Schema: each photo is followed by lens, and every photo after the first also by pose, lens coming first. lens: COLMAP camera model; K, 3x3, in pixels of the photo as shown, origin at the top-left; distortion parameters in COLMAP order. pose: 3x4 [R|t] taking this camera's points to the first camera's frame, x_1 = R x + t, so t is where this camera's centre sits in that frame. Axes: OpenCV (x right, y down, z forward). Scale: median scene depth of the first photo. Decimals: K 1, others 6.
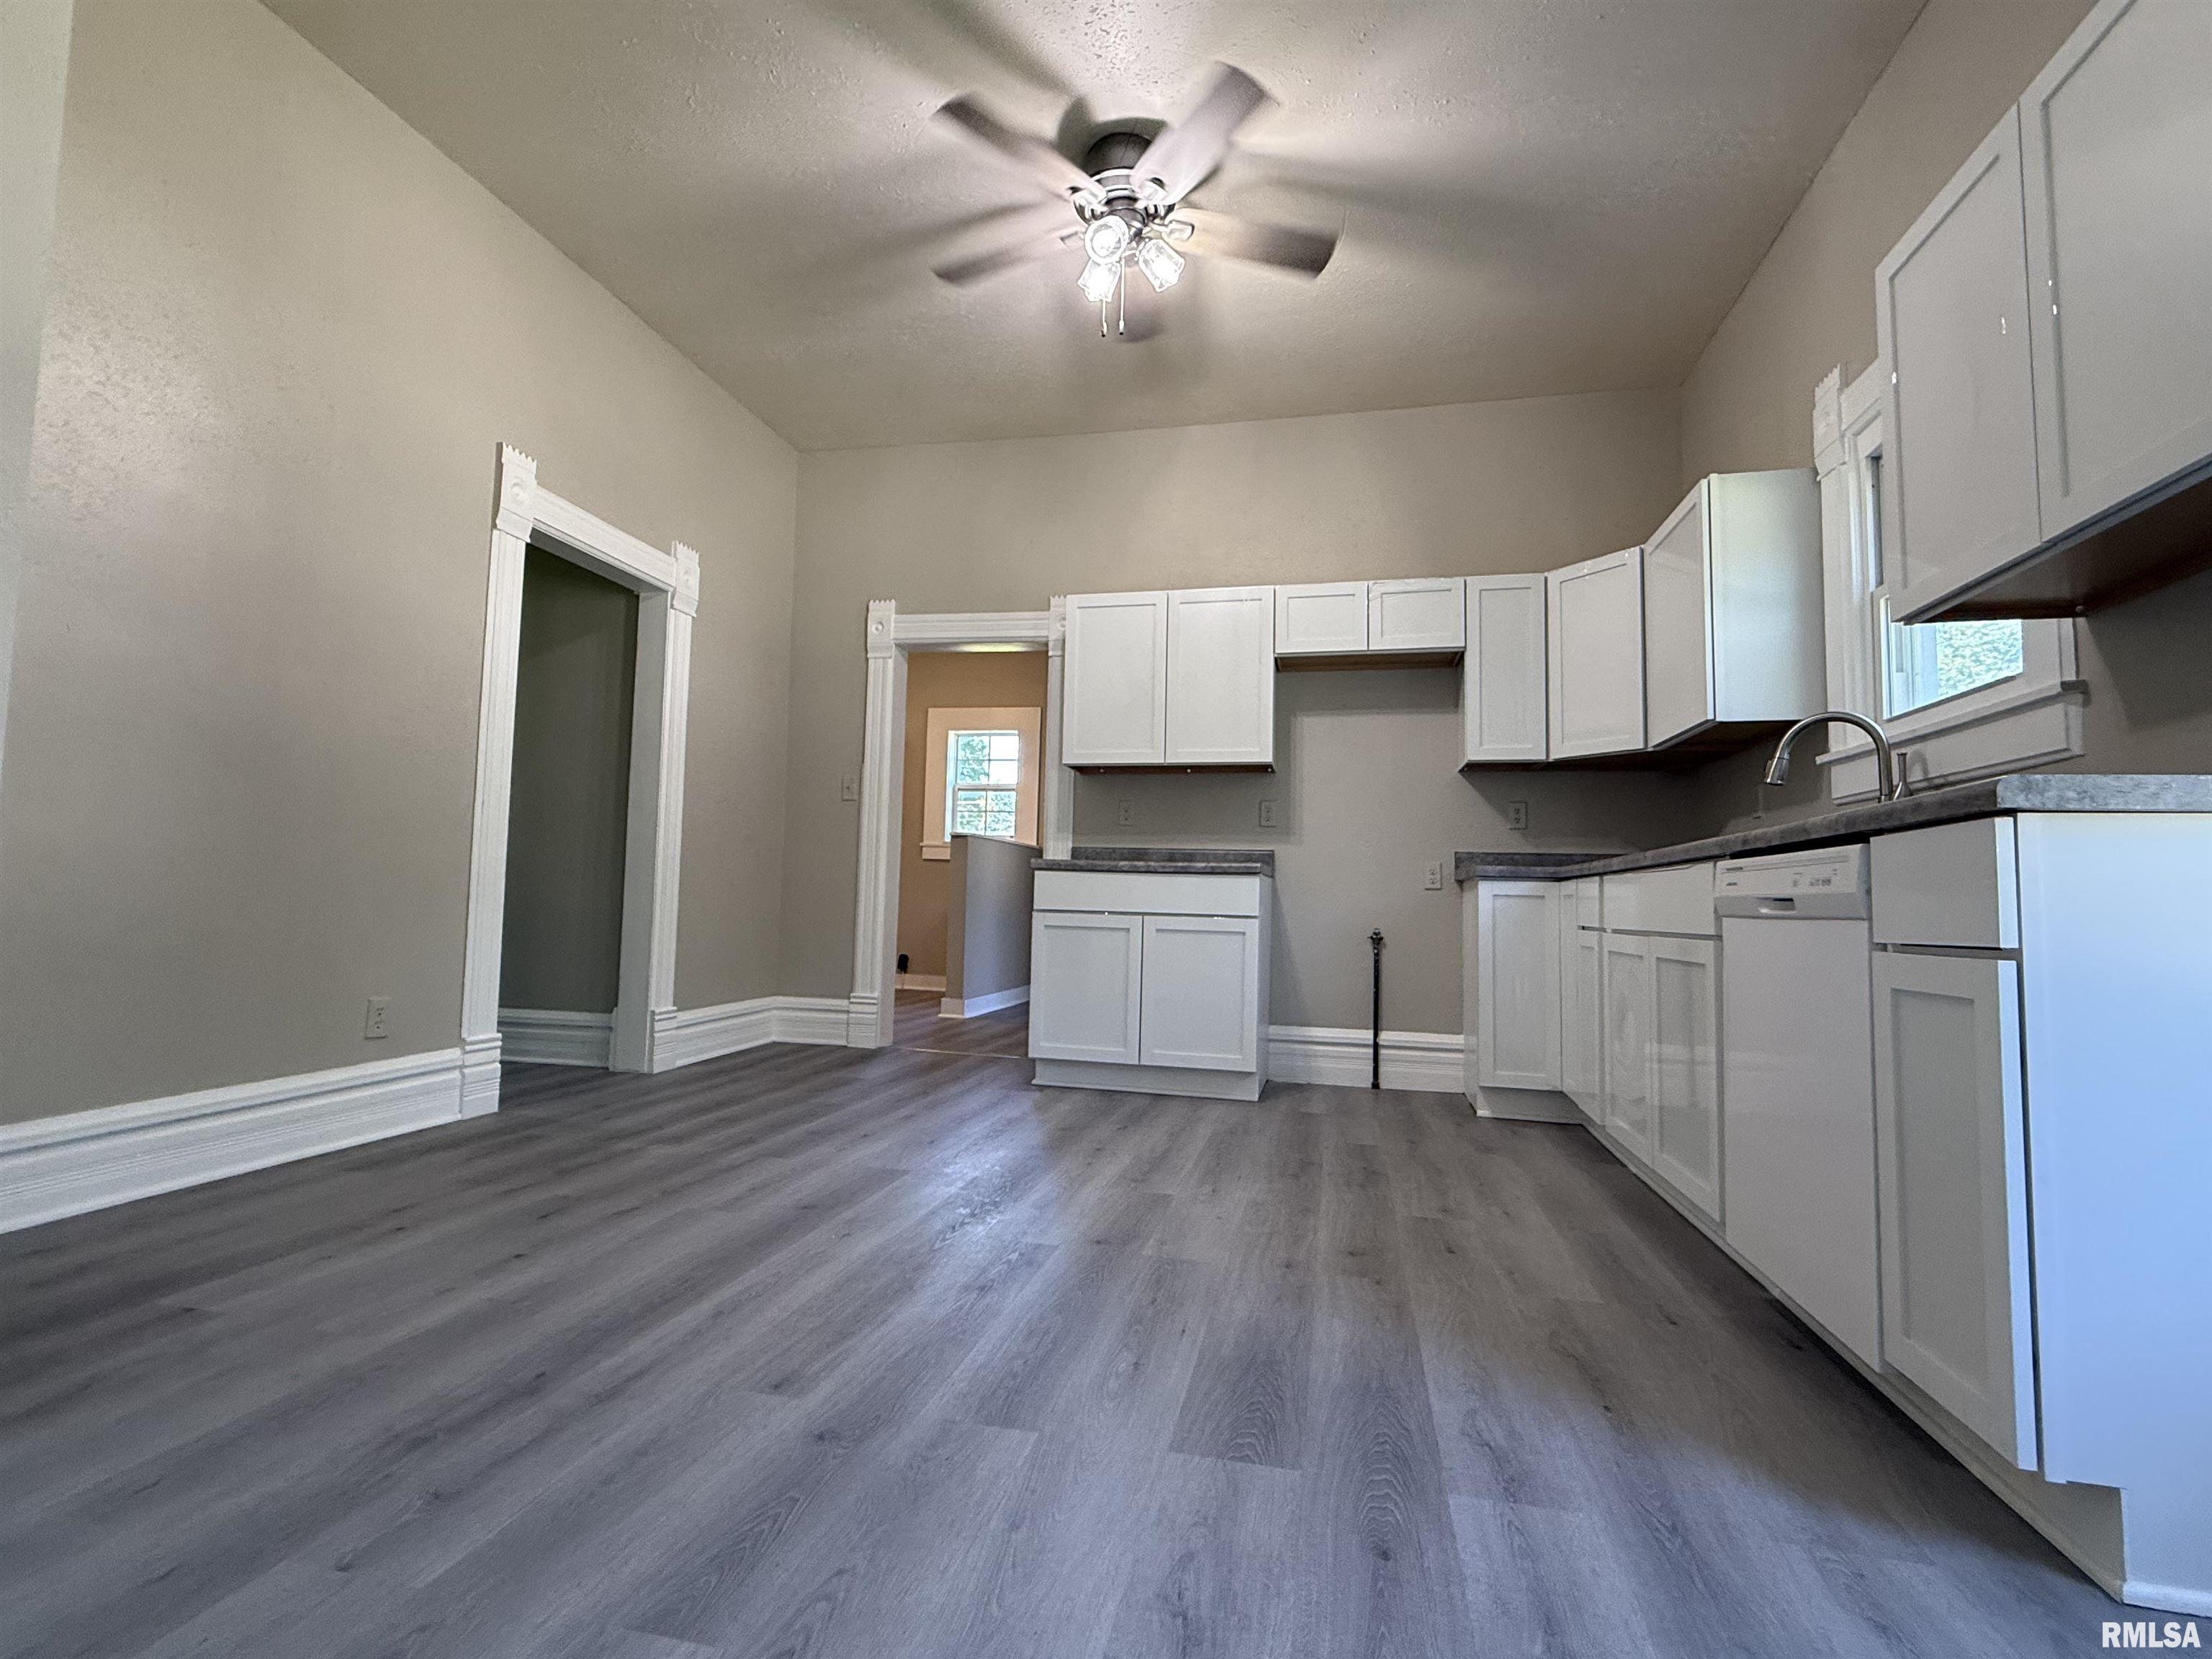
lens RADIAL K [[1008.5, 0, 1103.2], [0, 1008.5, 830.3], [0, 0, 1]] dist [-0.005098, -0.000288]
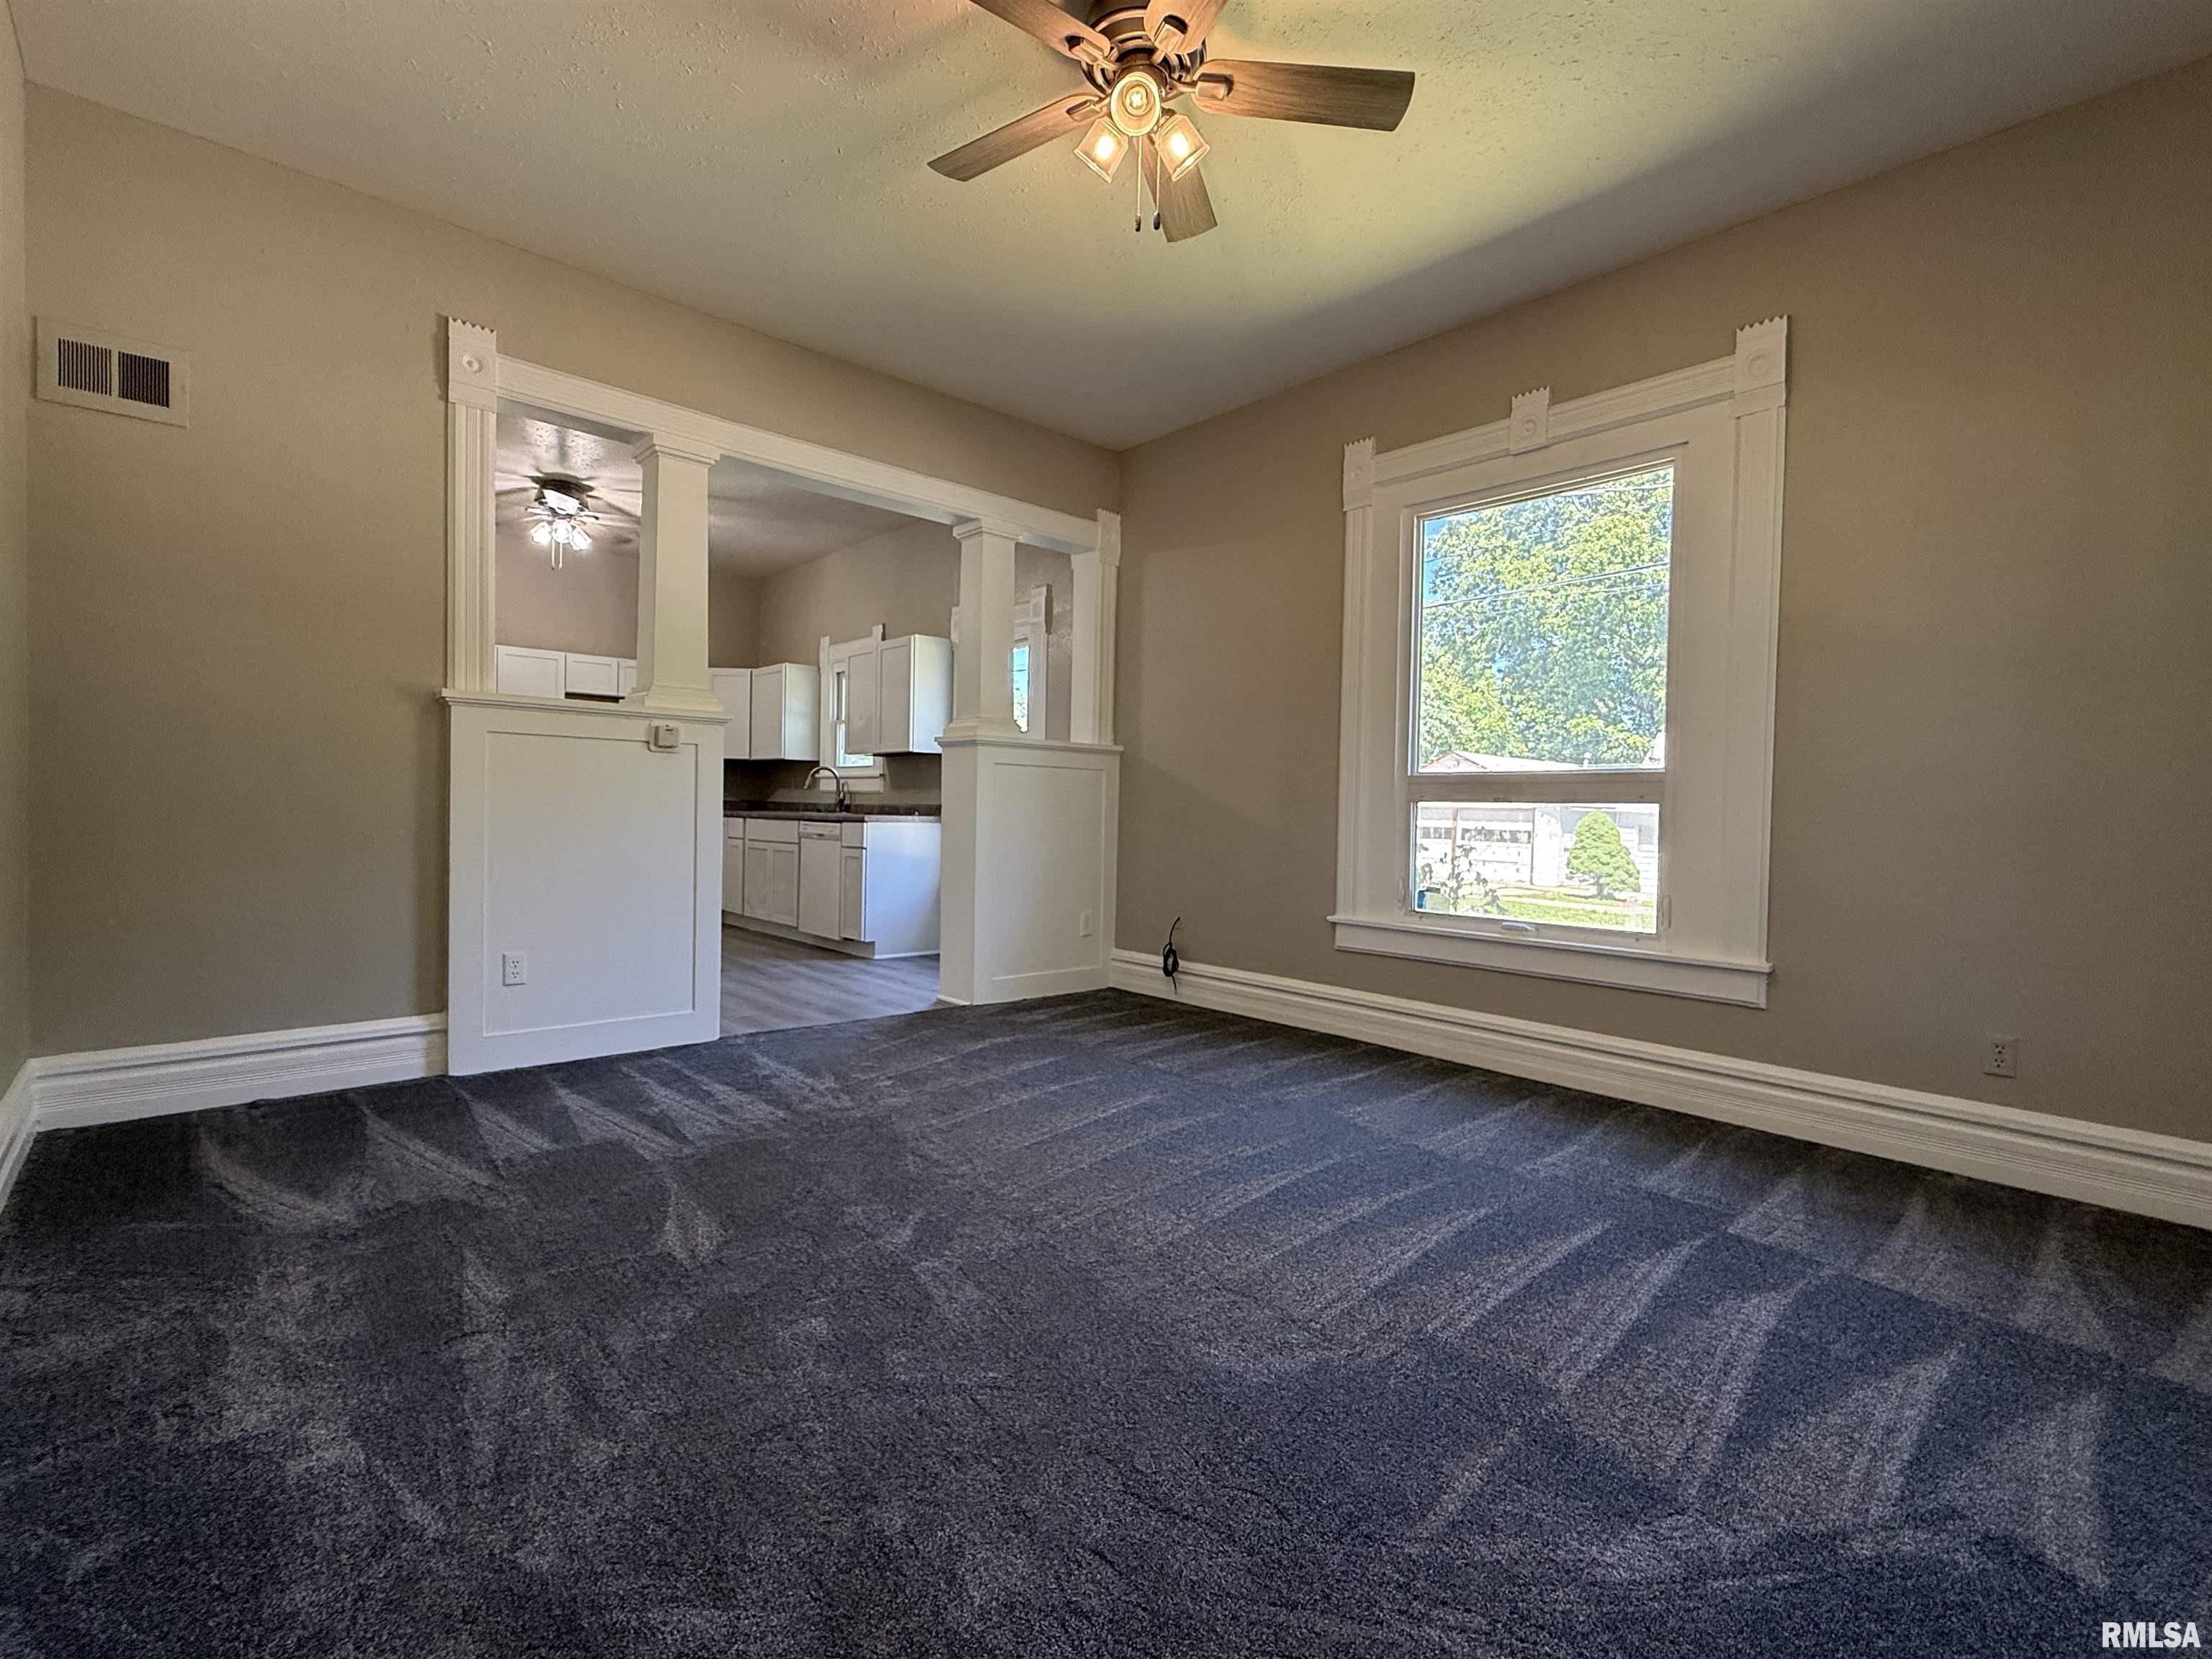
lens RADIAL K [[1008.5, 0, 1103.2], [0, 1008.5, 830.3], [0, 0, 1]] dist [-0.005098, -0.000288]
pose [[0.573657, -0.026604, 0.818663, -1.932931], [-0.067357, 0.994555, 0.079519, -0.339397], [-0.816321, -0.100759, 0.568742, -2.154112]]
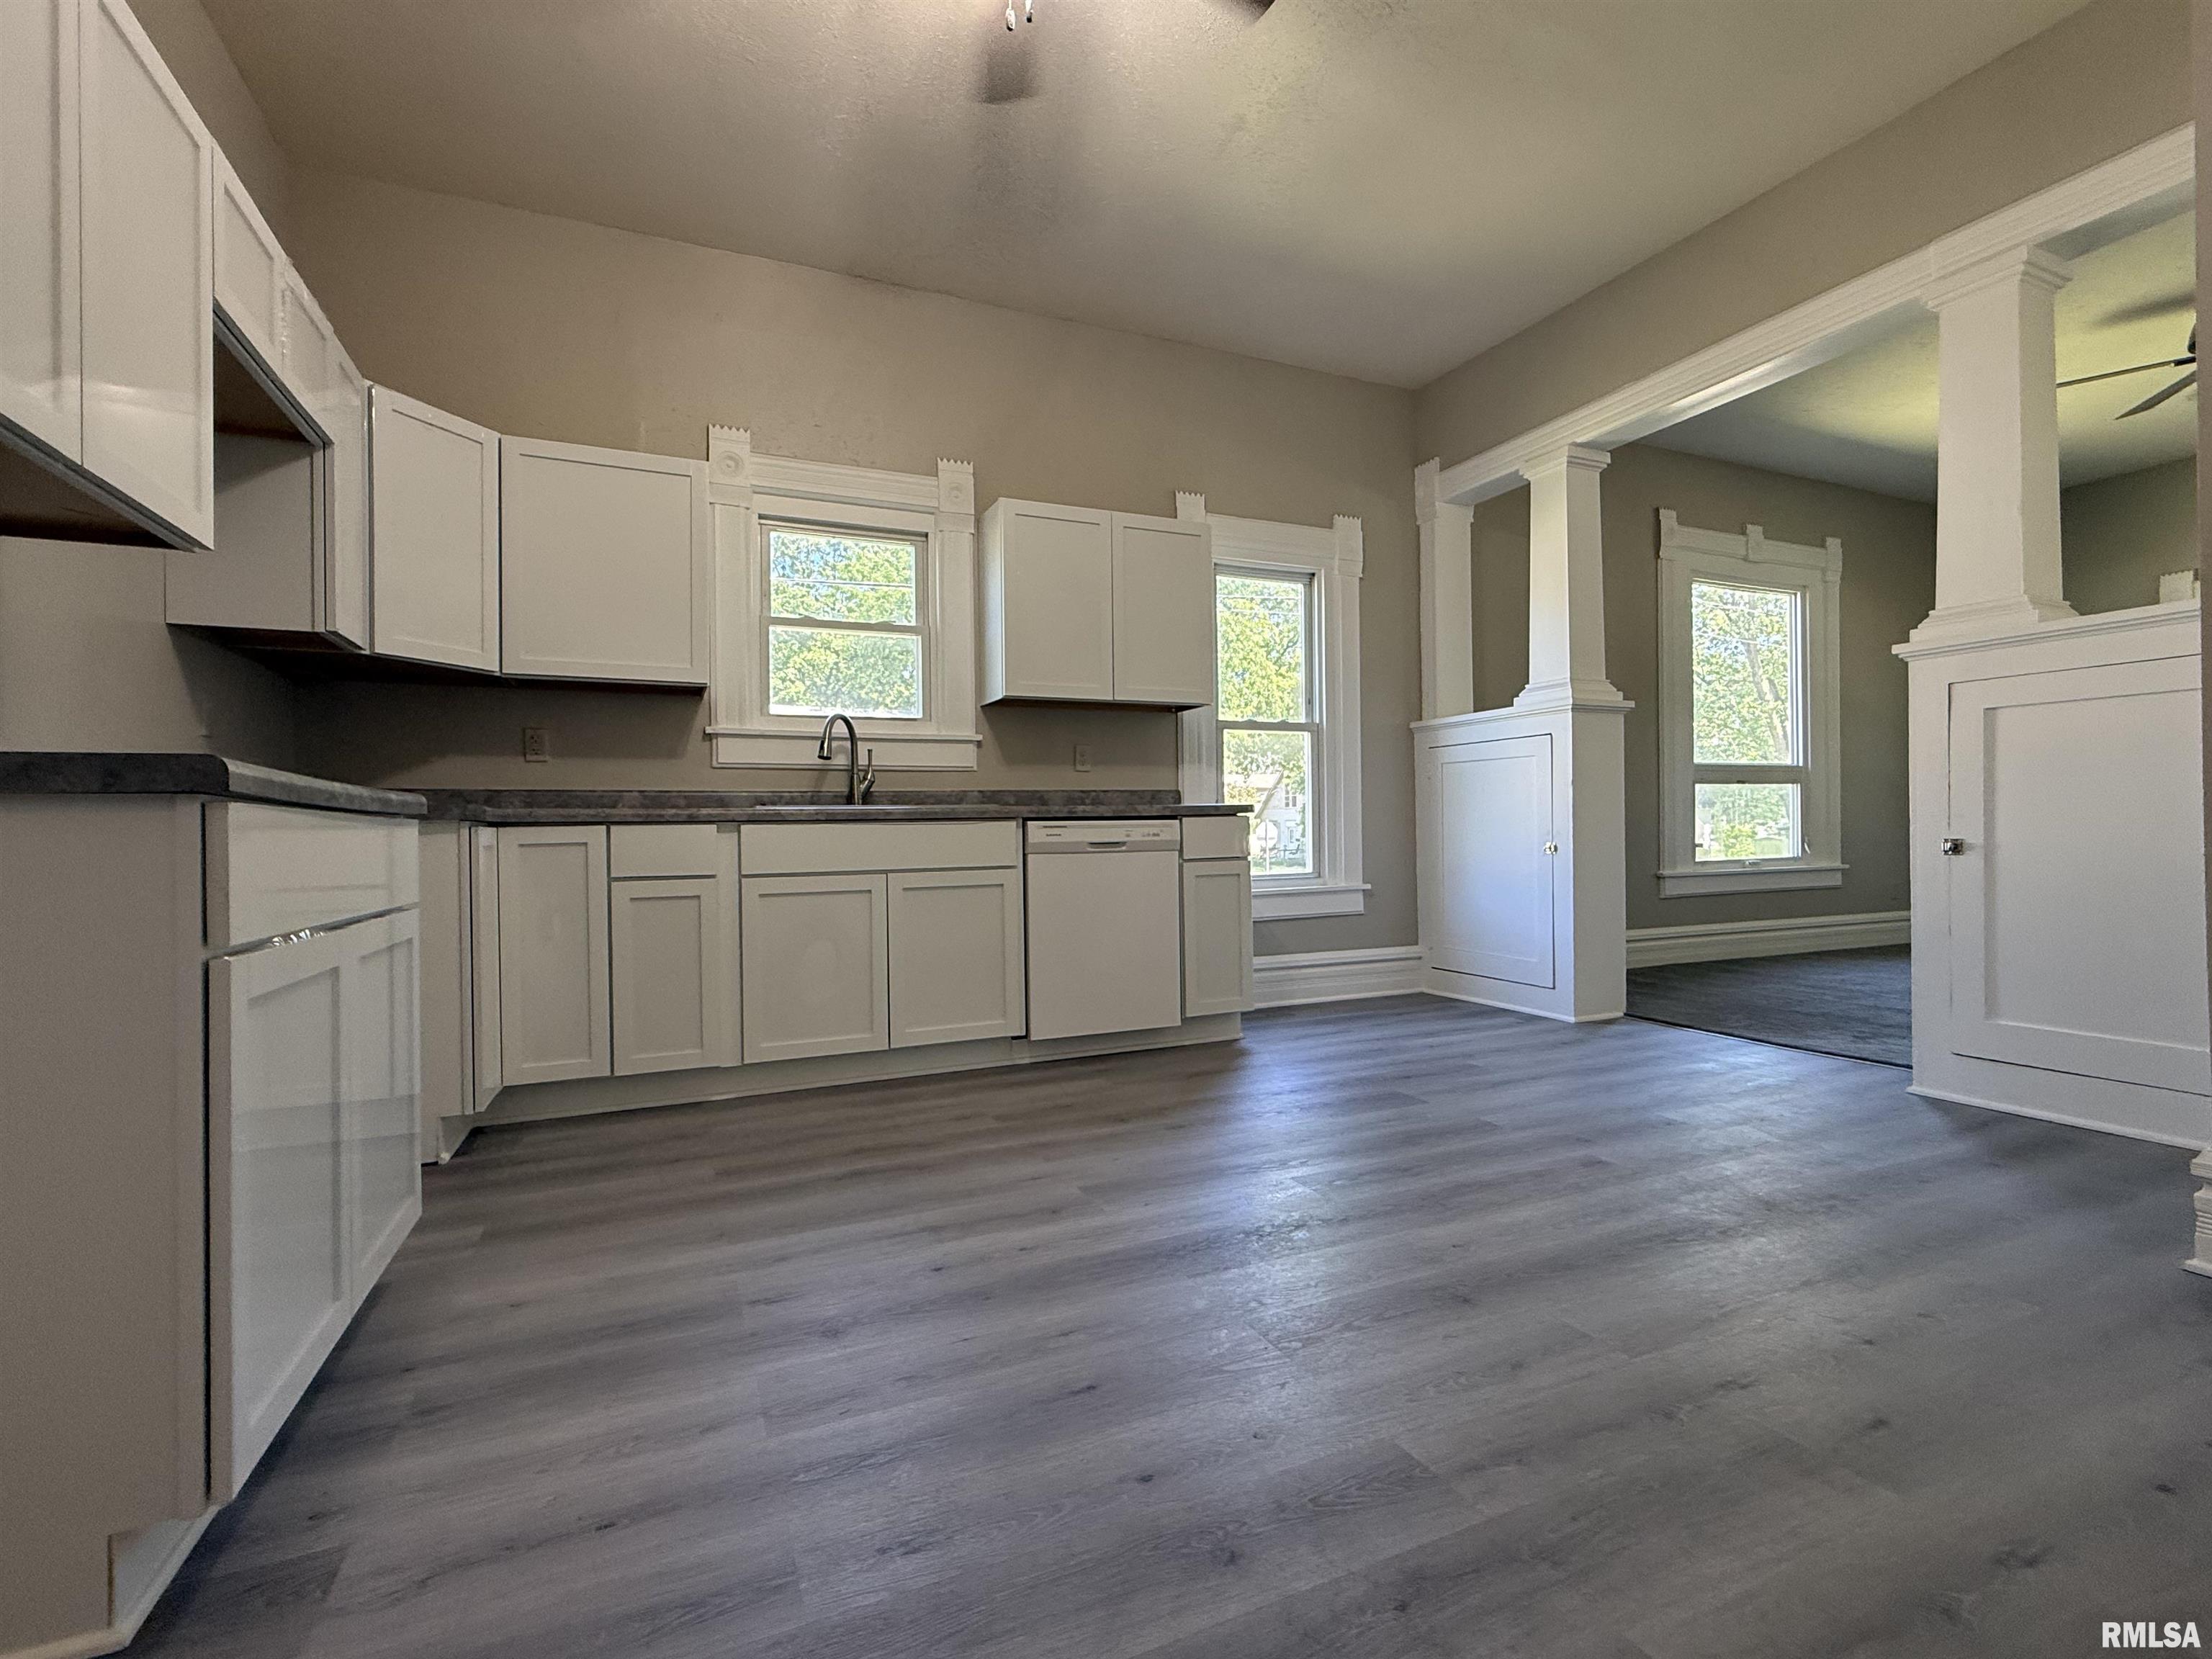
lens RADIAL K [[1008.5, 0, 1103.2], [0, 1008.5, 830.3], [0, 0, 1]] dist [-0.005098, -0.000288]
pose [[-0.598692, -0.016068, 0.800818, -1.011683], [-0.056878, 0.998128, -0.022496, 0.095100], [-0.798957, -0.059017, -0.598485, 2.356683]]
